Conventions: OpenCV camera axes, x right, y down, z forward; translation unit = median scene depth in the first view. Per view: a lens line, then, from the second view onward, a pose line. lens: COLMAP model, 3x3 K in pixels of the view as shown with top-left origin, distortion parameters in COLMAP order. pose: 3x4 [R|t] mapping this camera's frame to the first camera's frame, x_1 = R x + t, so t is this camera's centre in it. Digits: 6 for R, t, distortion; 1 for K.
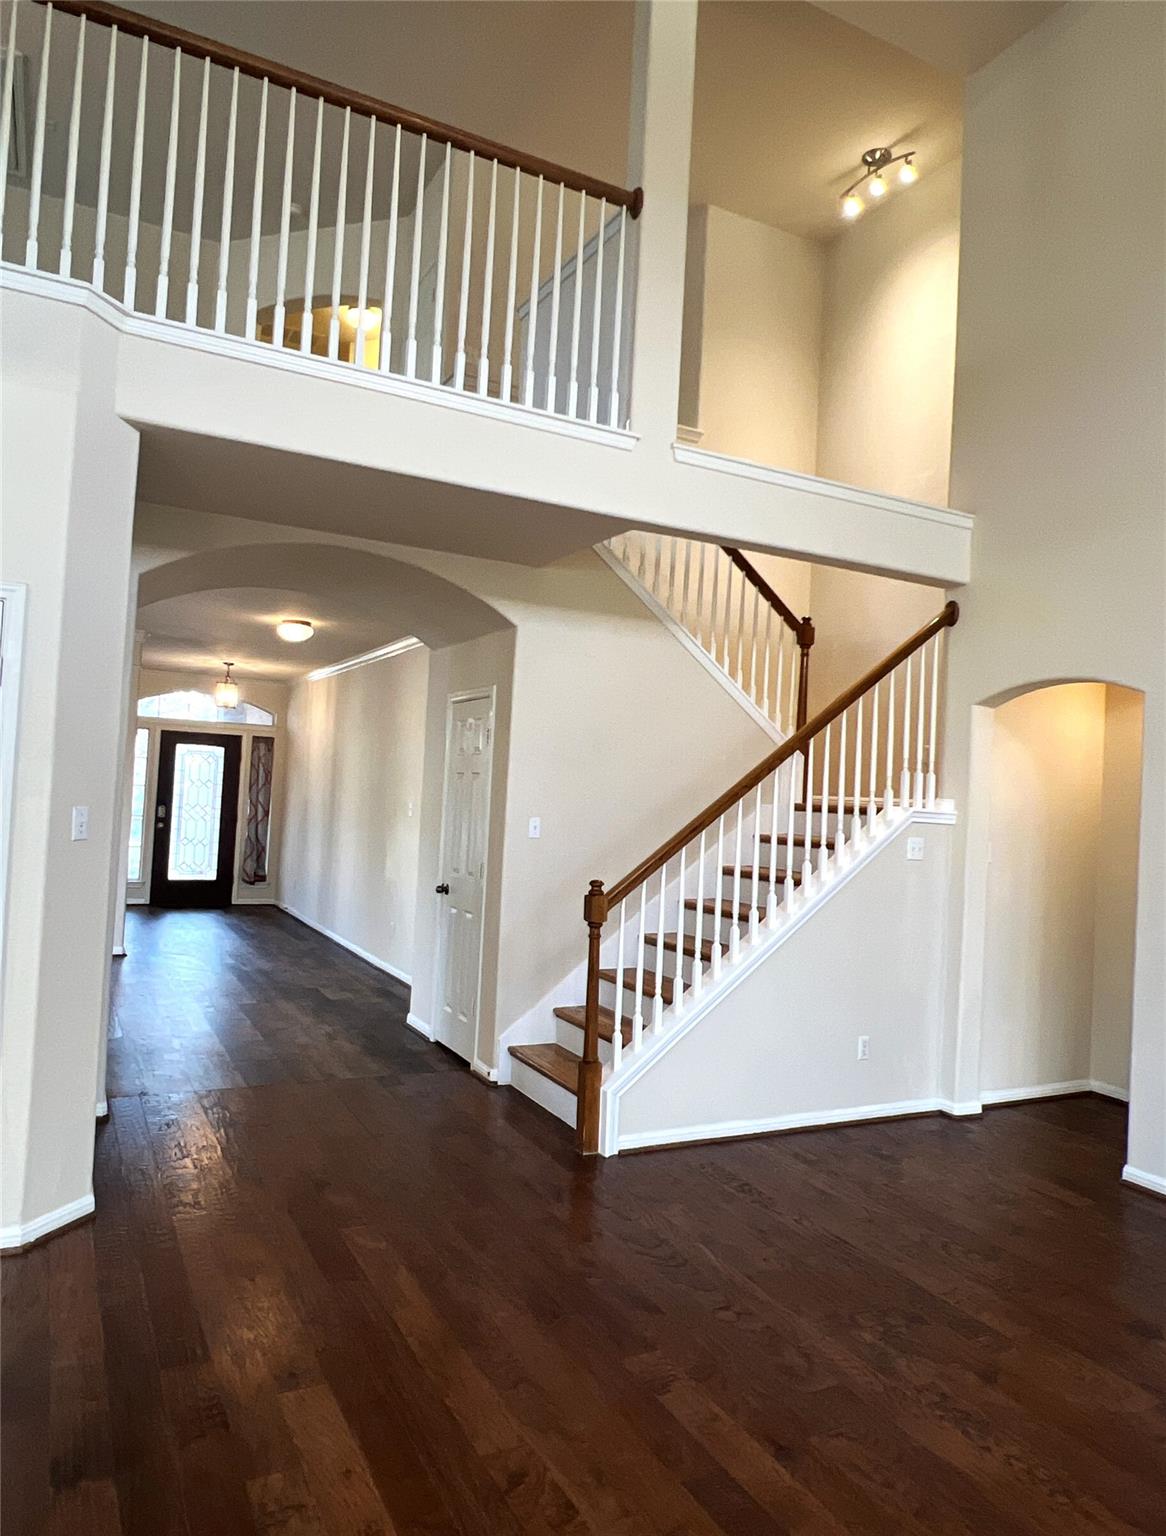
lens RADIAL K [[1030.0, 0, 580.2], [0, 1030.0, 761.7], [0, 0, 1]] dist [0.008112, -0.002057]
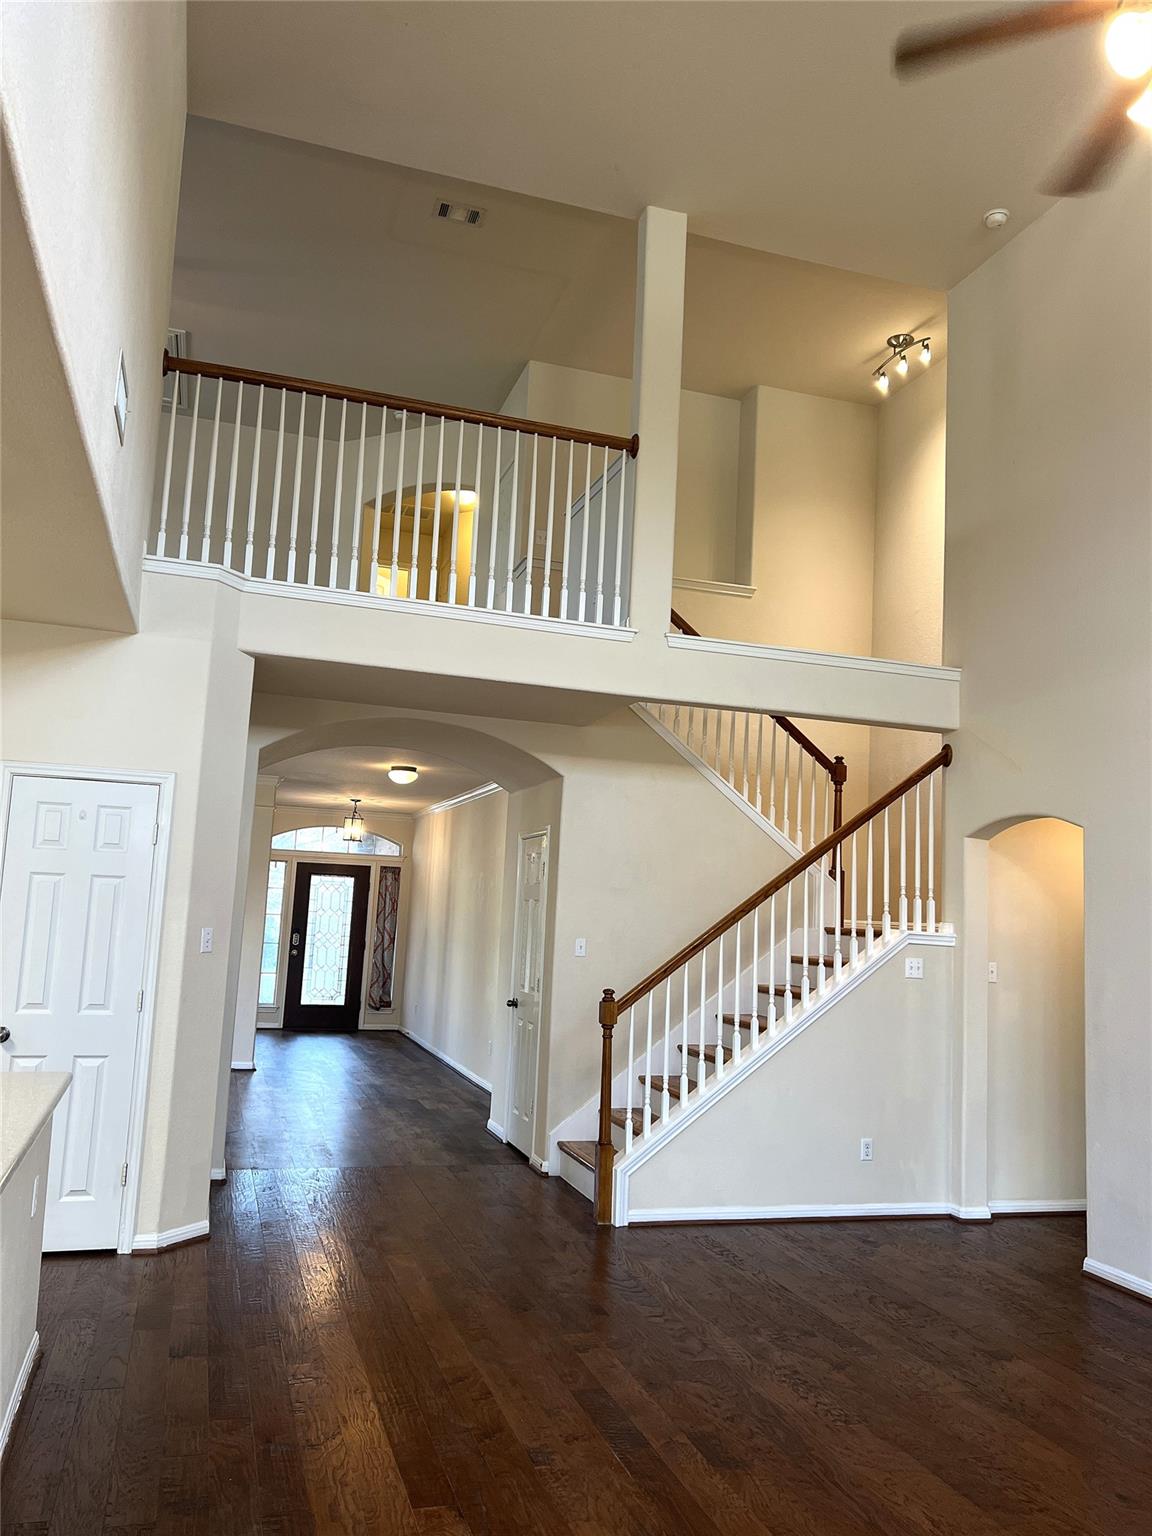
lens RADIAL K [[1153.7, 0, 571.3], [0, 1153.7, 774.2], [0, 0, 1]] dist [0.105418, -0.138812]
pose [[0.985374, -0.024669, -0.168608, 0.173531], [0.008213, 0.995191, -0.097608, -0.003840], [0.170205, 0.094795, 0.980838, -0.308902]]
